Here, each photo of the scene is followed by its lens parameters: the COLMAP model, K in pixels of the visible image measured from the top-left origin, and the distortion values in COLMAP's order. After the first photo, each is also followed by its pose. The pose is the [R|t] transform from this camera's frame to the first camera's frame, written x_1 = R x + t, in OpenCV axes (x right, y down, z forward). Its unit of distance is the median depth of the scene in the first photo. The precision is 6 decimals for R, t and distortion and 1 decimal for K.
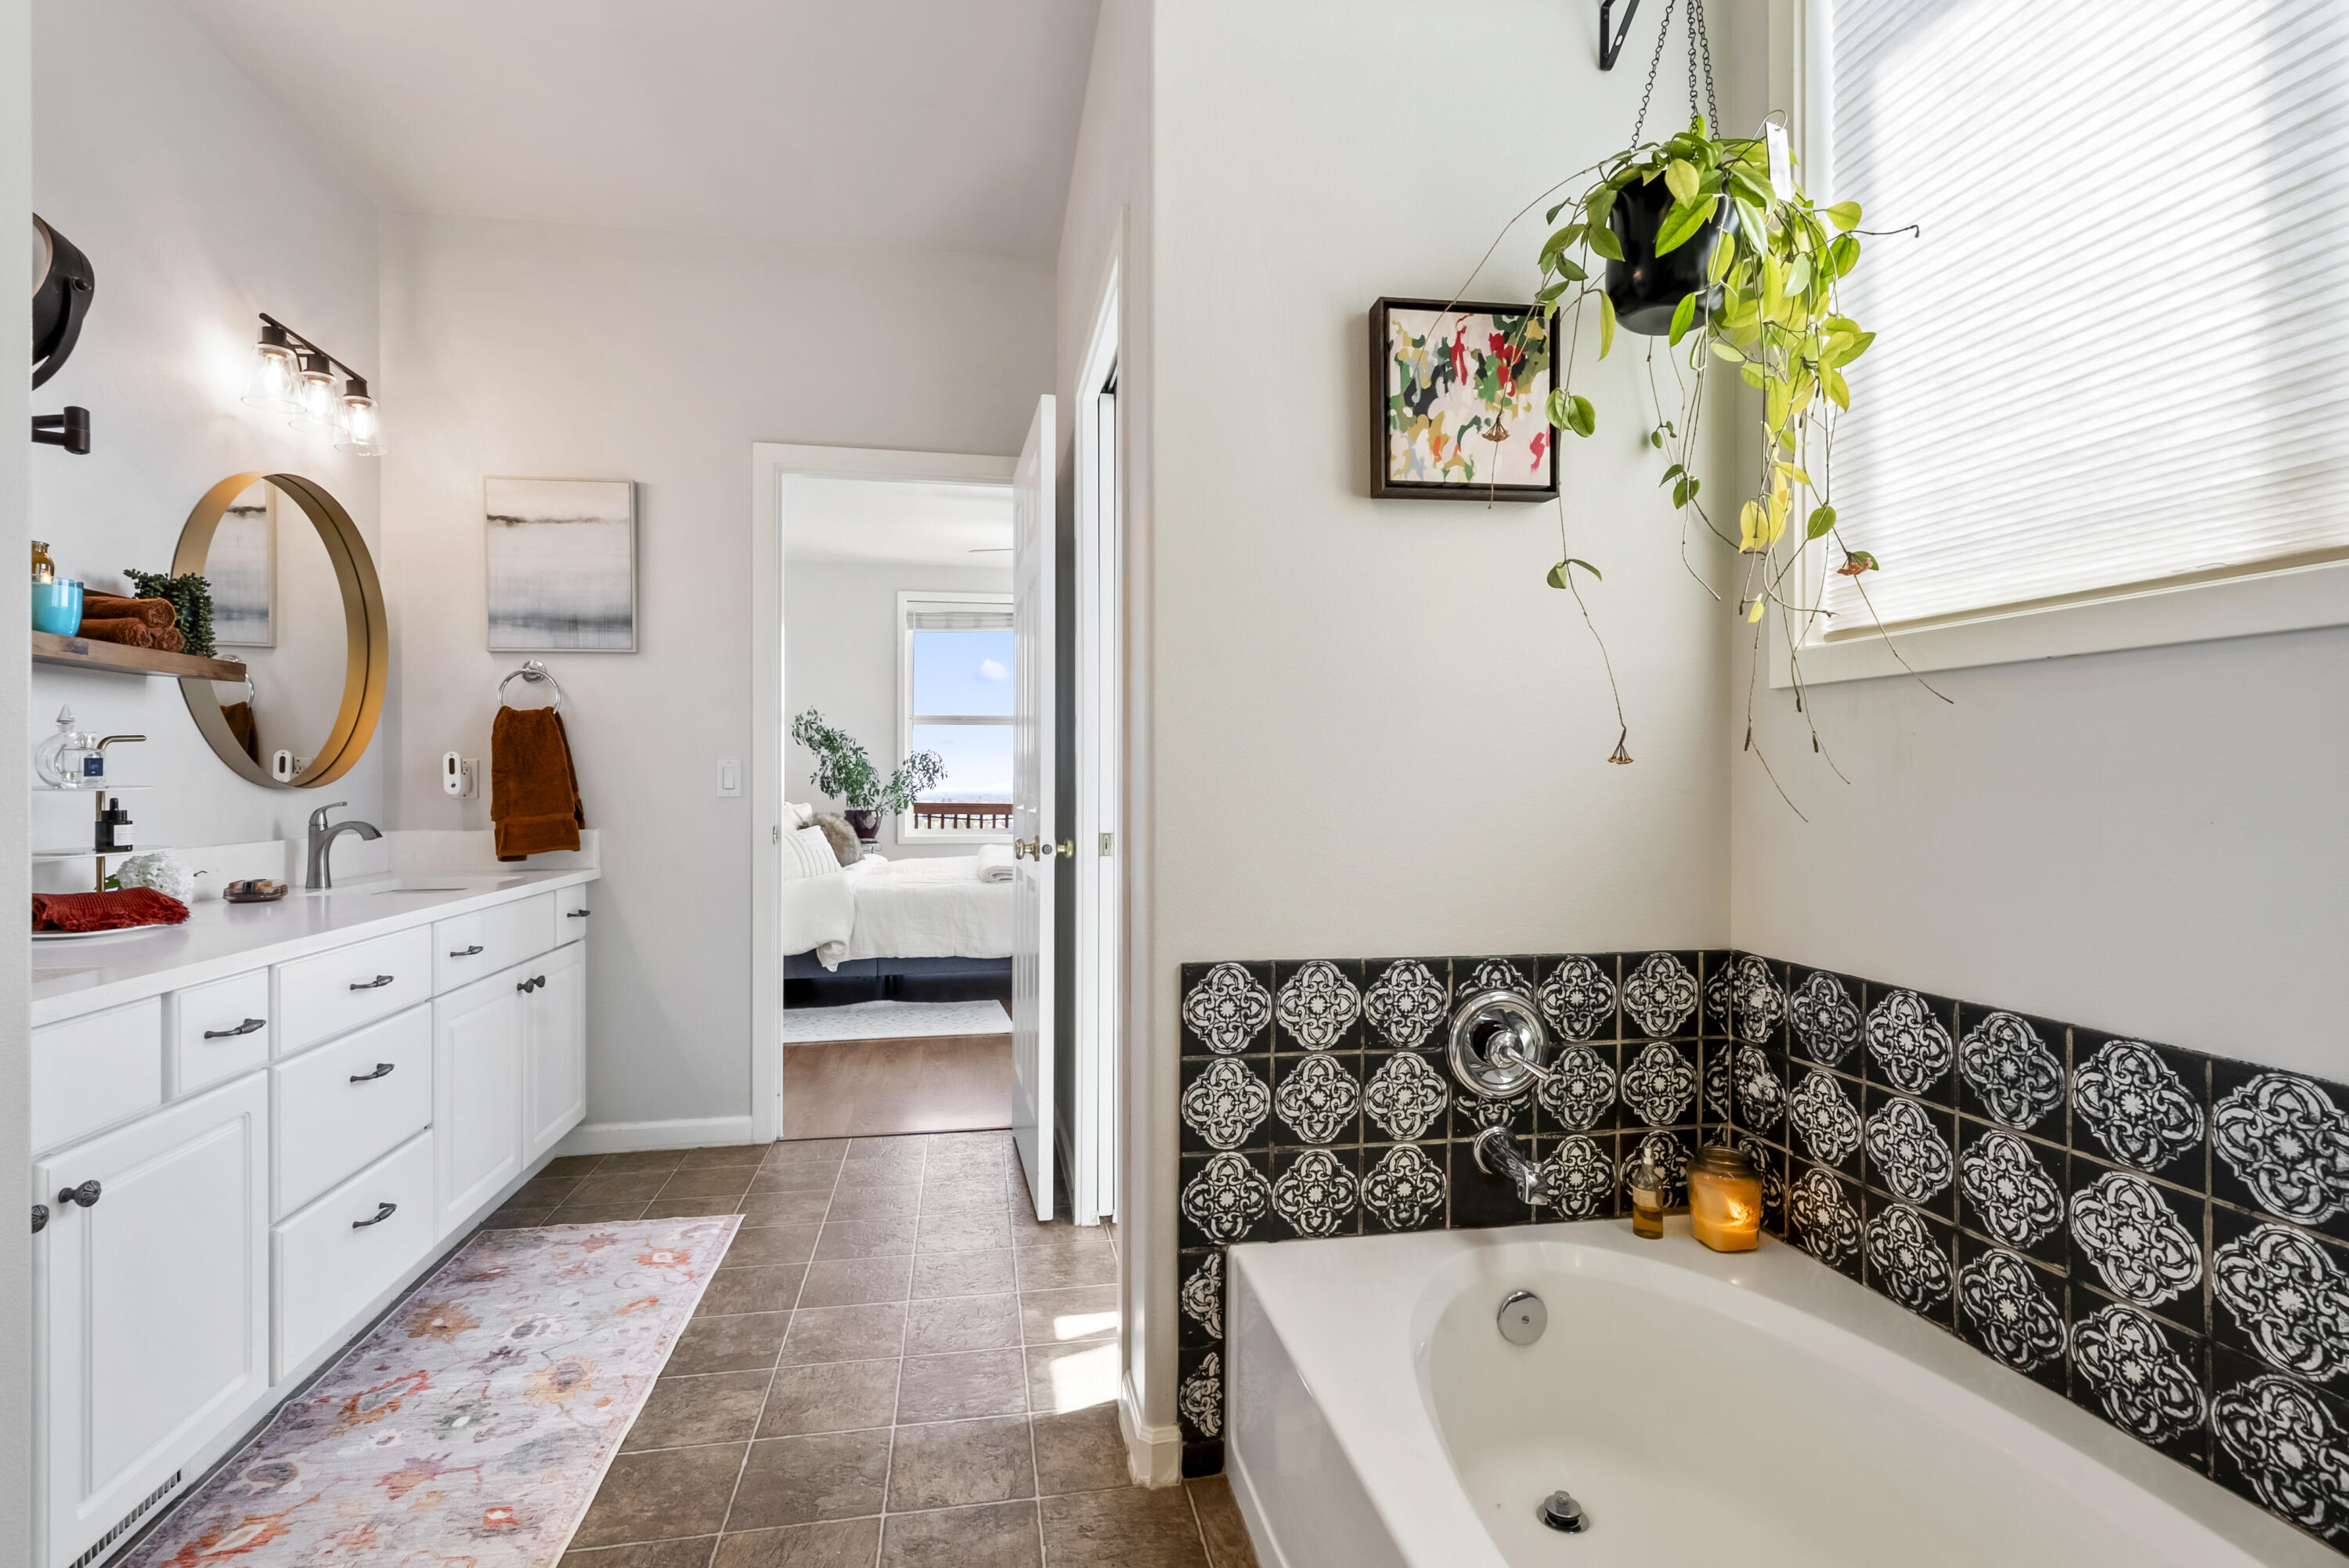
lens RADIAL K [[1127.1, 0, 1169.0], [0, 1127.1, 787.2], [0, 0, 1]] dist [-0.011437, 0.000508]
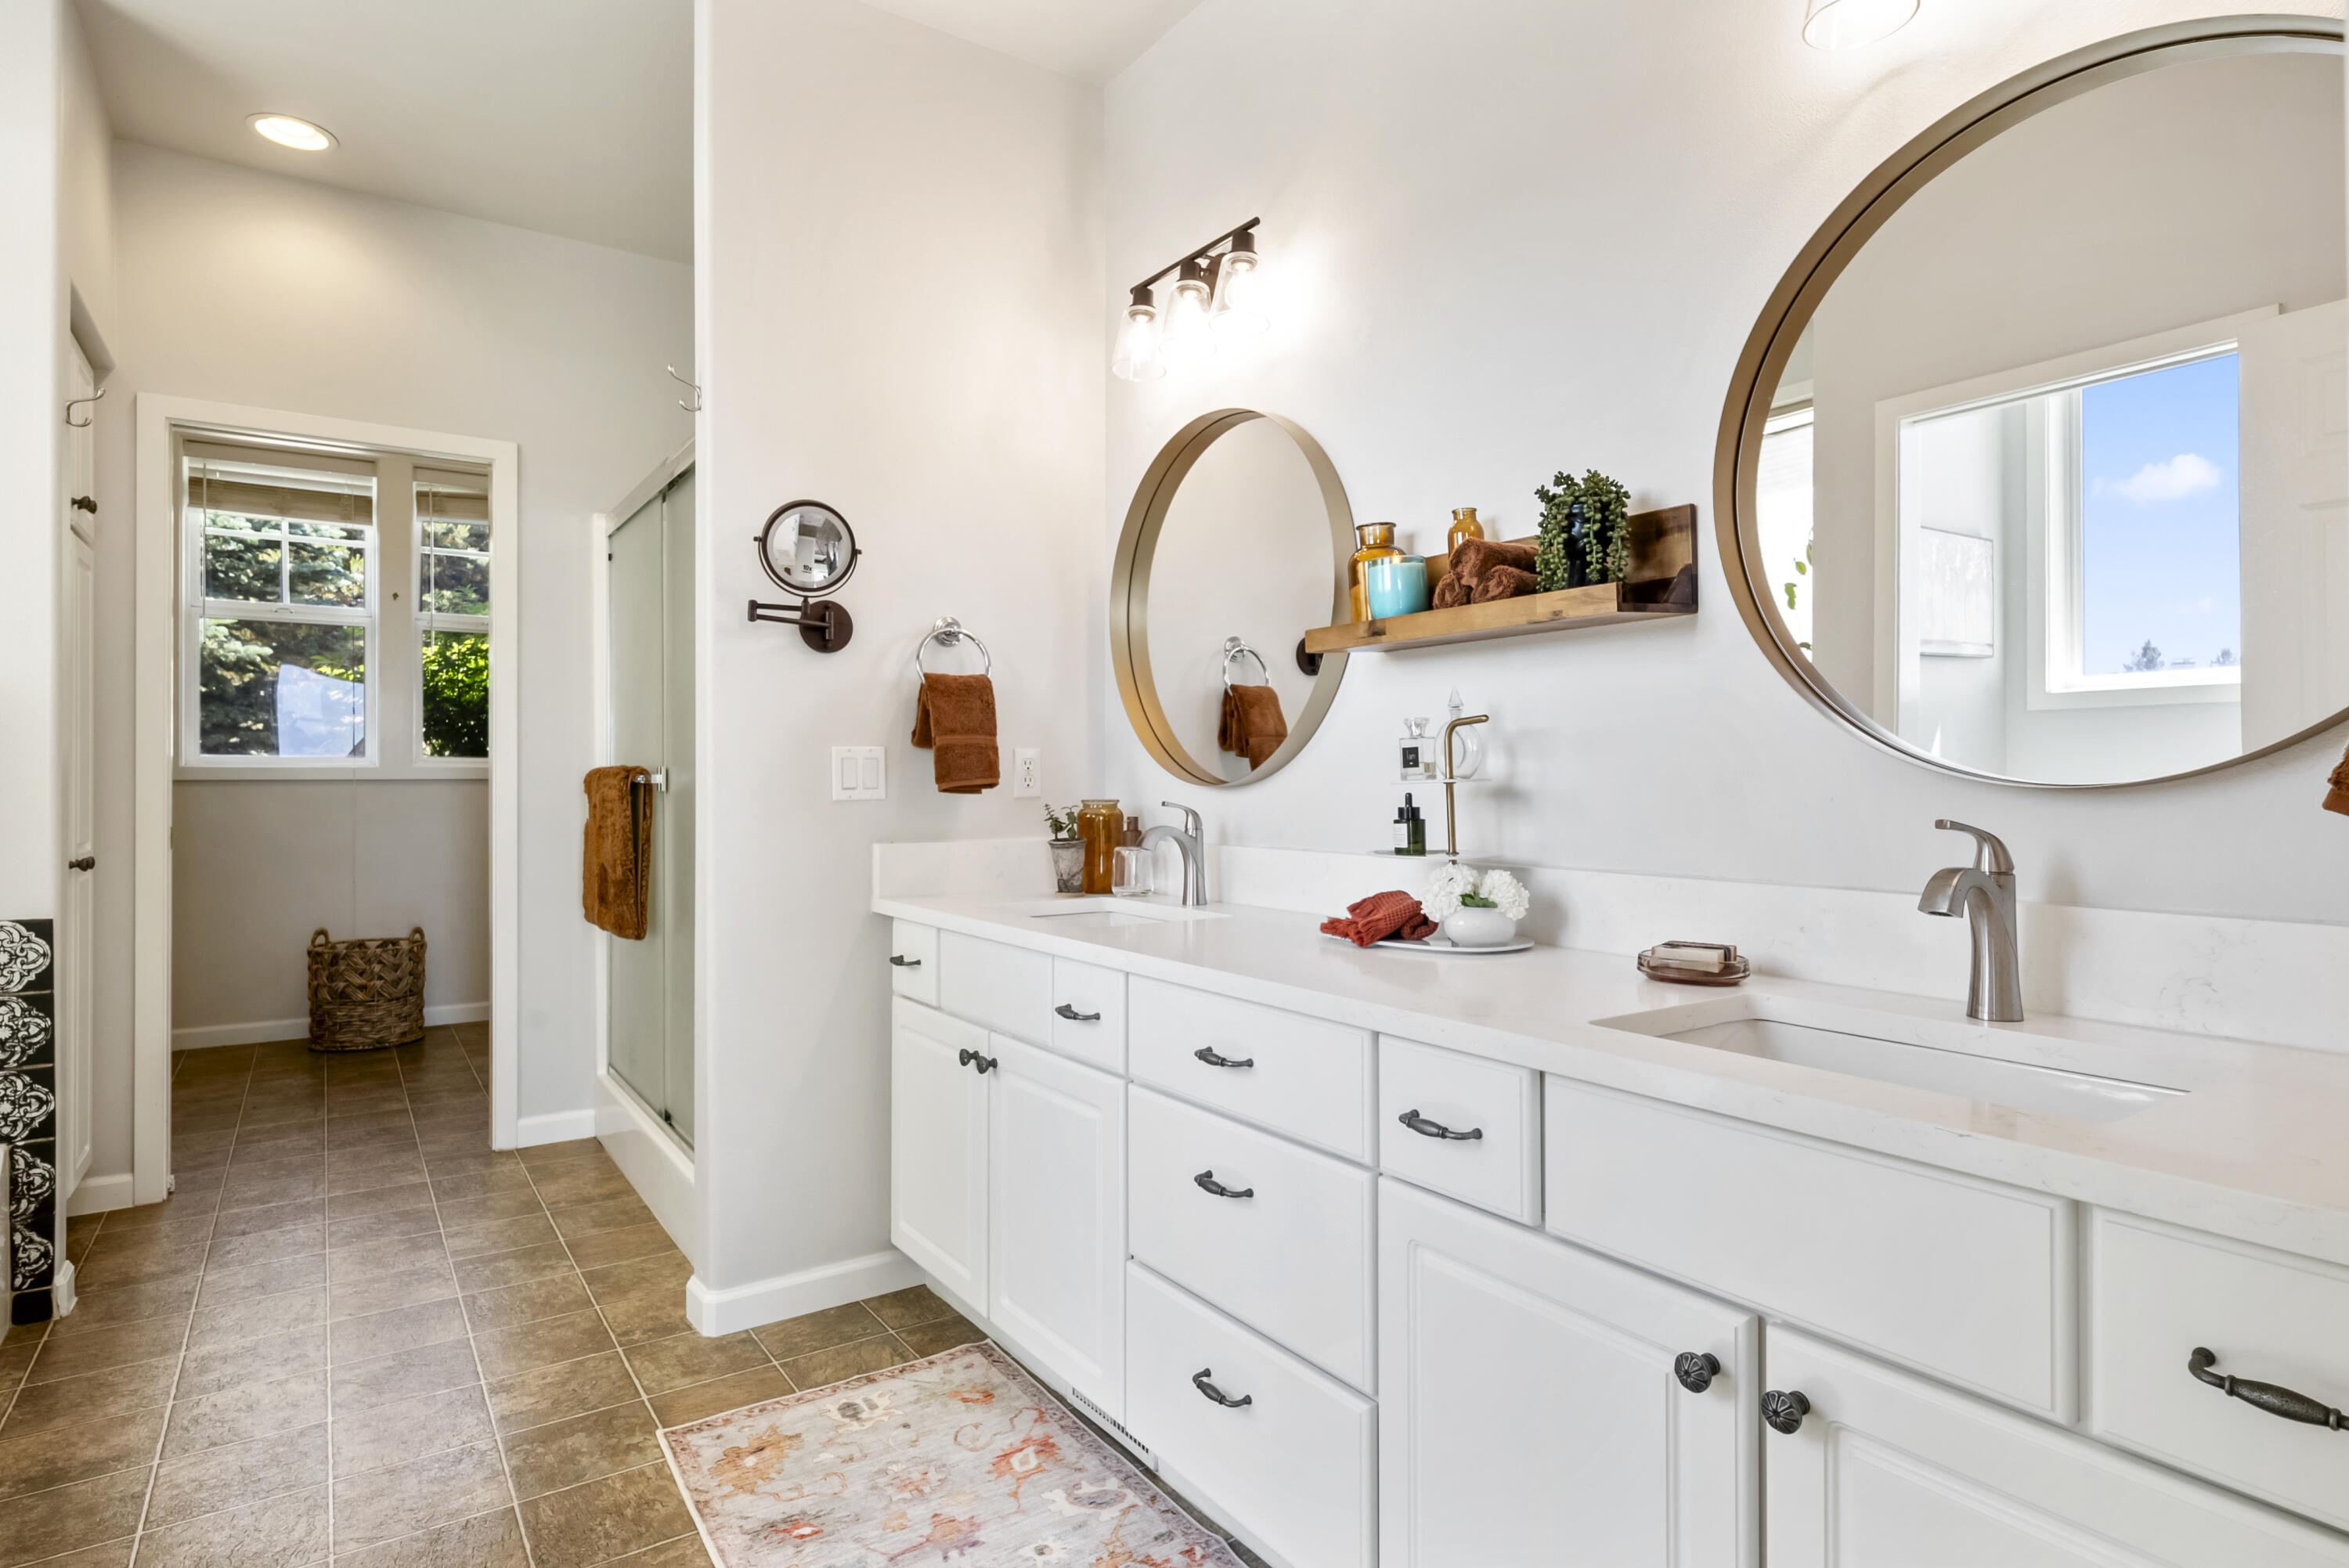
lens RADIAL K [[1213.5, 0, 1171.8], [0, 1213.5, 780.3], [0, 0, 1]] dist [0.001670, 0.000075]
pose [[-0.908662, -0.000231, -0.417532, -0.306178], [0.001312, 0.999993, -0.003407, 0.001810], [0.417530, -0.003644, -0.908656, 1.421369]]
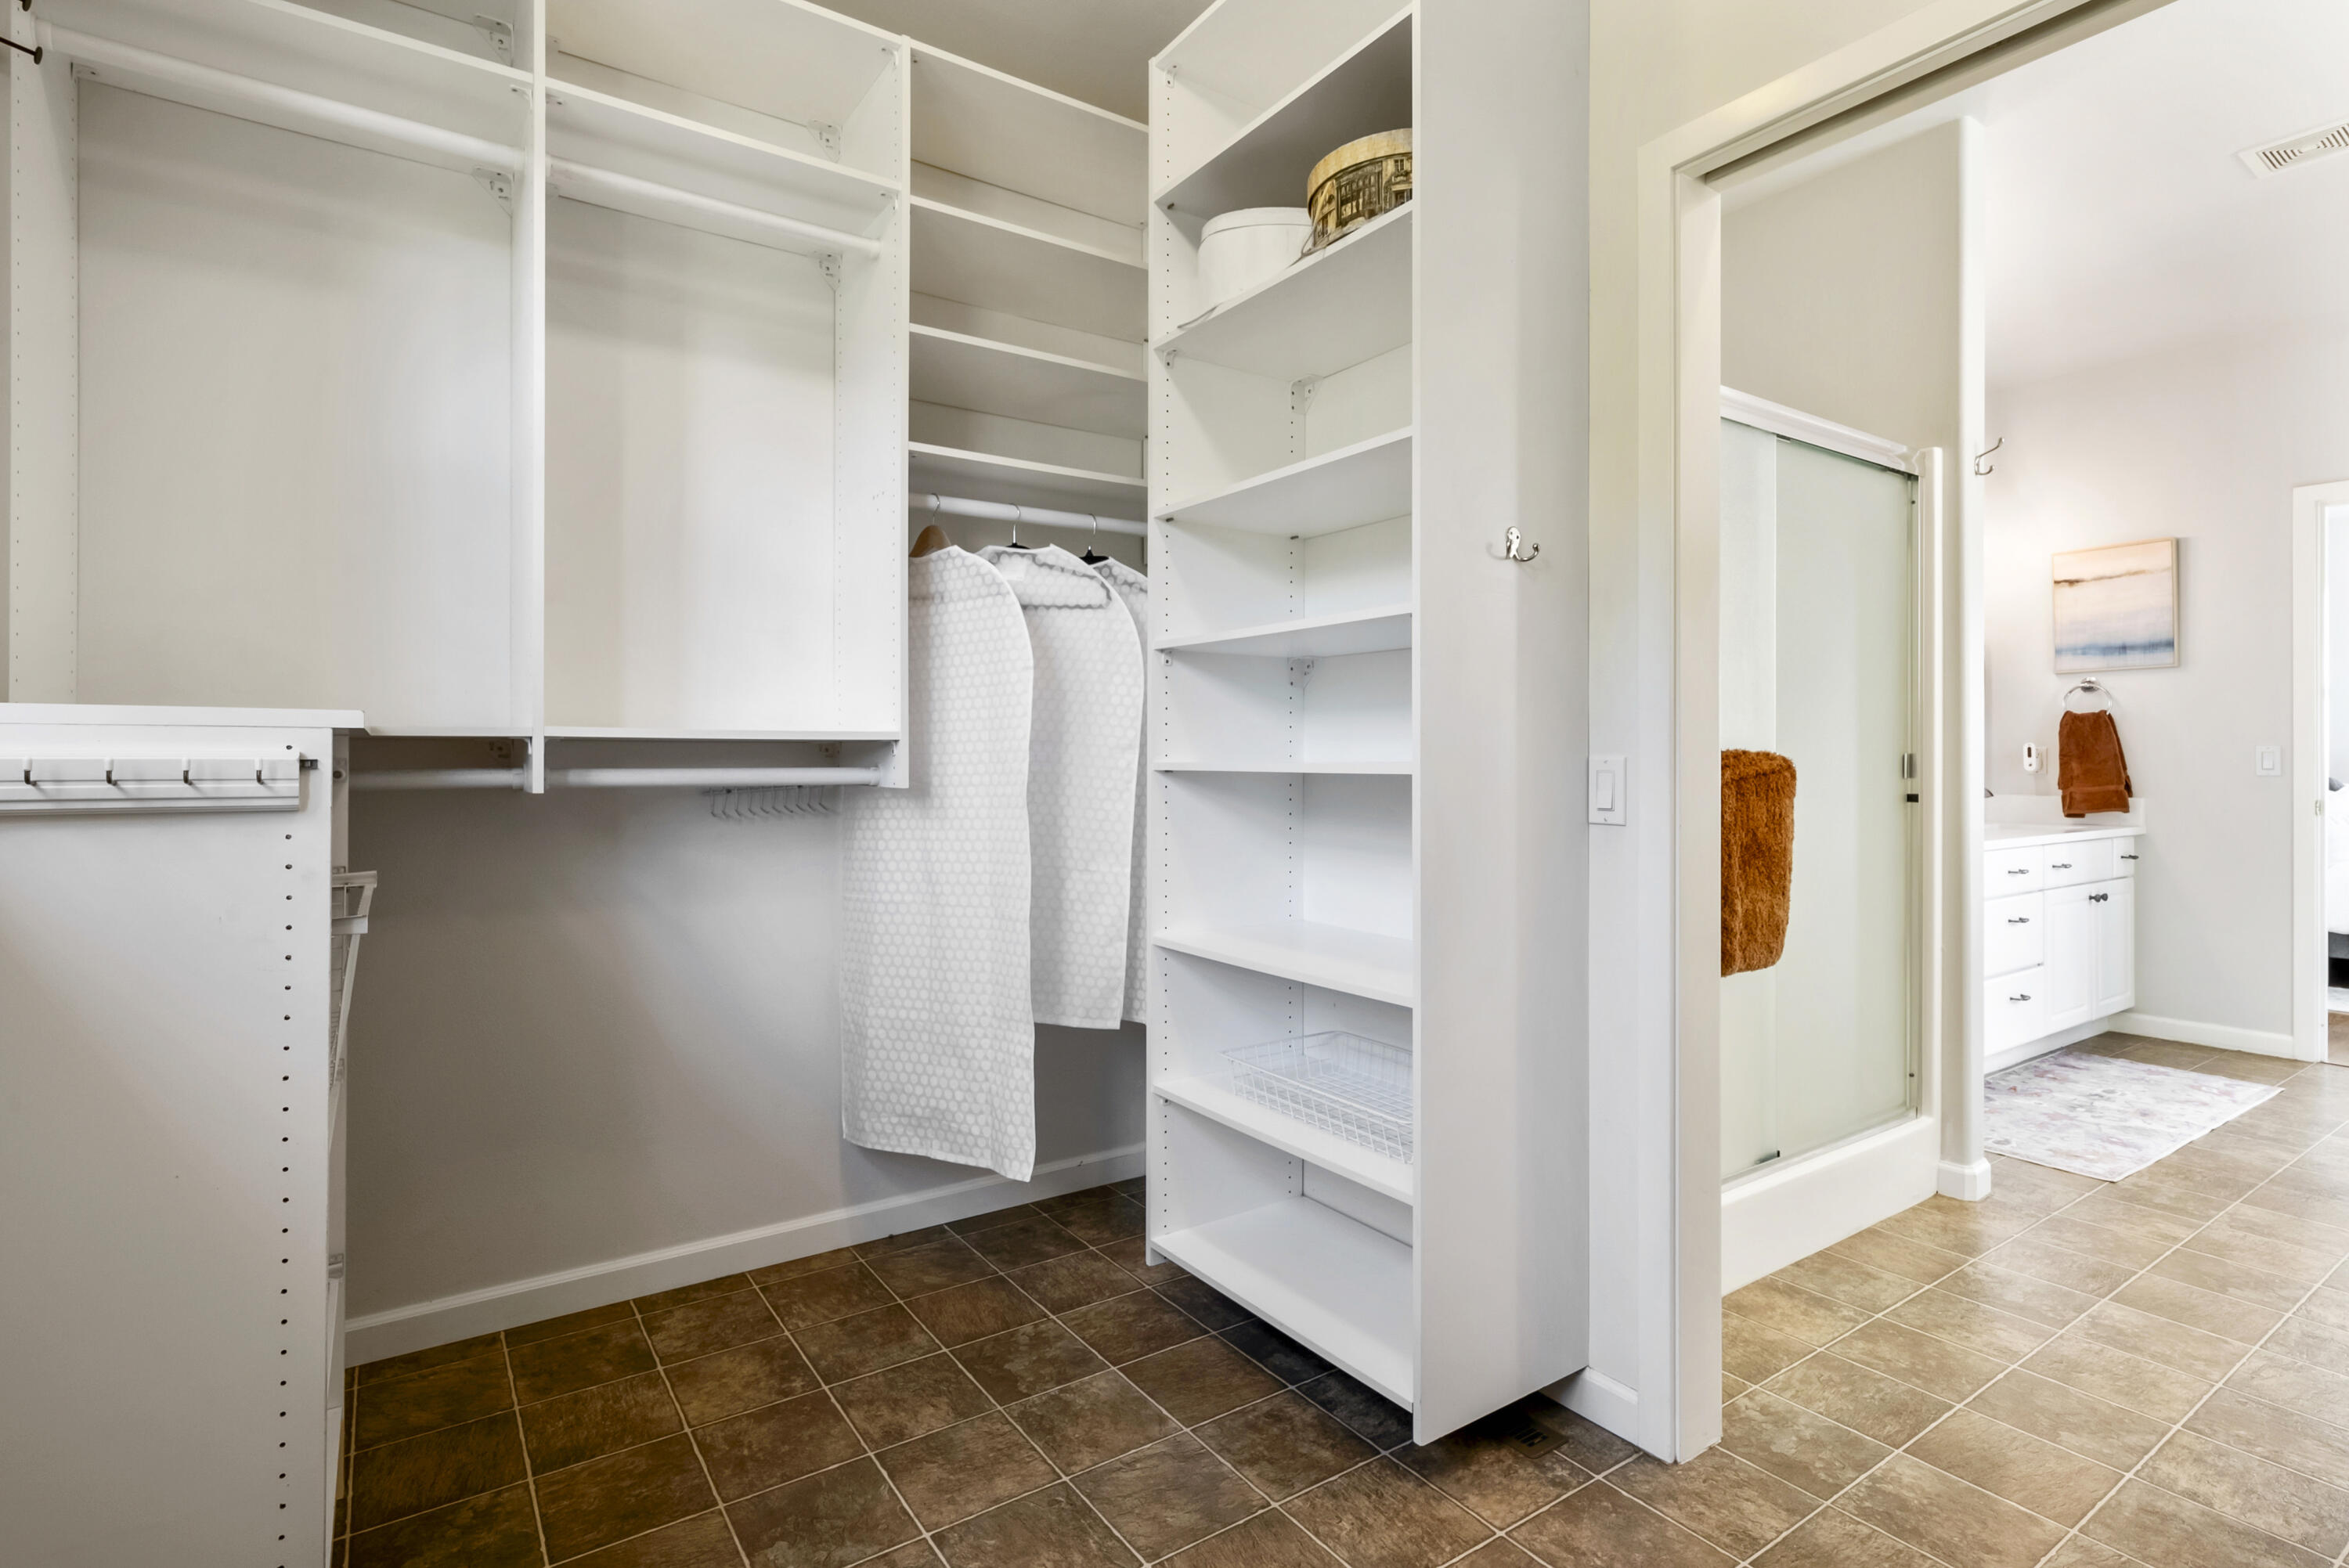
lens RADIAL K [[1127.1, 0, 1164.7], [0, 1127.1, 765.0], [0, 0, 1]] dist [-0.011437, 0.000508]
pose [[0.414287, 0.004303, -0.910136, 0.242678], [0.001594, 0.999984, 0.005453, -0.011818], [0.910145, -0.003710, 0.414273, -0.664716]]
